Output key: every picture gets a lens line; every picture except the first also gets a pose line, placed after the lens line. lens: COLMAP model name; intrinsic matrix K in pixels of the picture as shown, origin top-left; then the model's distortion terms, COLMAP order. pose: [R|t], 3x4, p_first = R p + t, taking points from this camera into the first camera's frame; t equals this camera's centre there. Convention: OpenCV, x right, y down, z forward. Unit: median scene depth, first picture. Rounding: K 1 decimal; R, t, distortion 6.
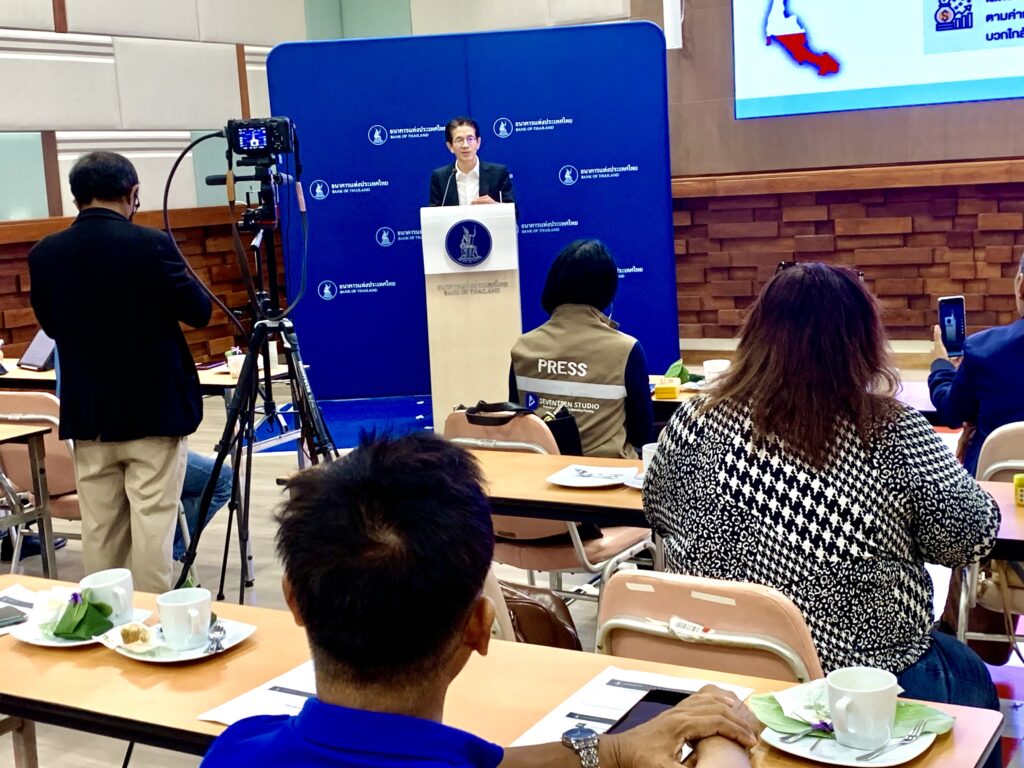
lens RADIAL K [[1420.7, 0, 488.7], [0, 1420.7, 382.3], [0, 0, 1]] dist [0.067769, 0.000000]
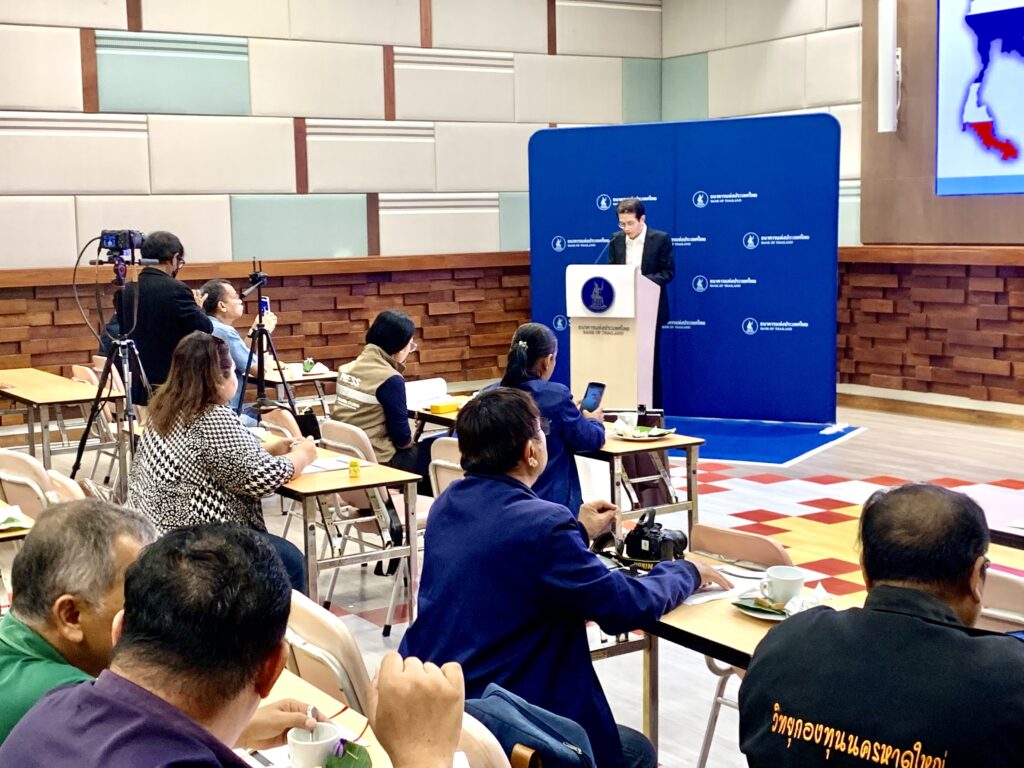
lens RADIAL K [[1420.7, 0, 487.5], [0, 1420.7, 361.2], [0, 0, 1]] dist [0.067769, 0.000000]
pose [[0.892986, 0.083177, -0.442332, 0.384478], [-0.094996, 0.995467, -0.004590, -0.019197], [0.439945, 0.046118, 0.896840, -0.152114]]
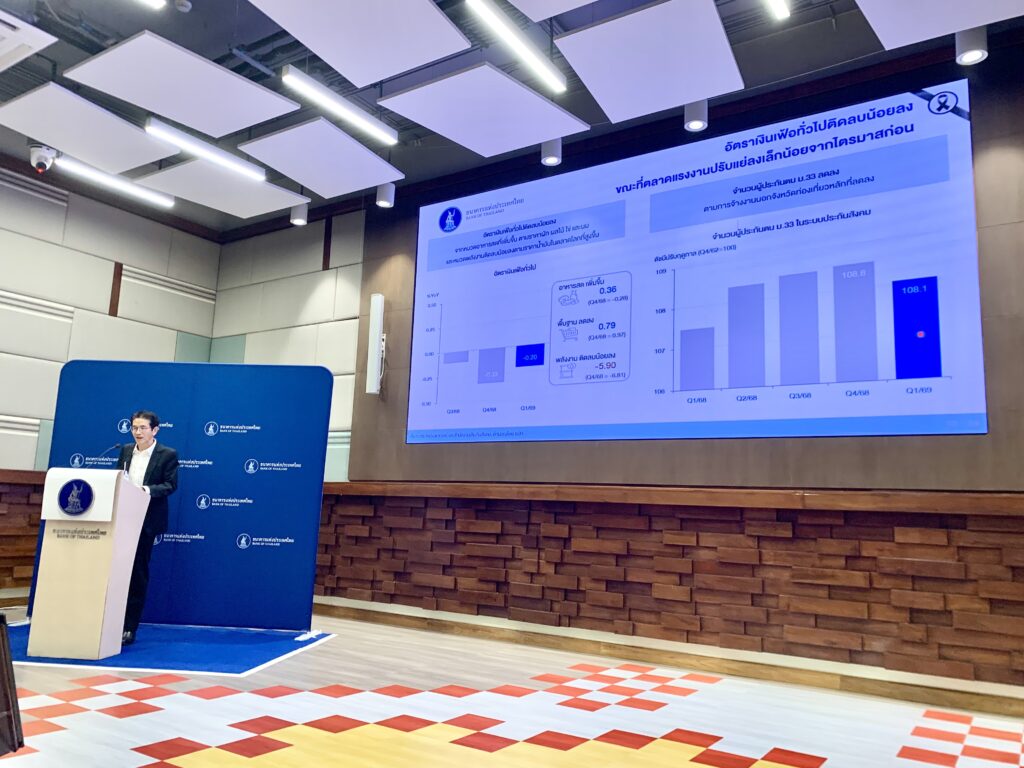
lens RADIAL K [[785.0, 0, 509.6], [0, 785.0, 380.7], [0, 0, 1]] dist [0.038705, -0.043984]
pose [[0.994374, 0.085579, -0.062415, 0.337820], [-0.100596, 0.947505, -0.303503, -0.016902], [0.033165, 0.308074, 0.950784, 0.249808]]
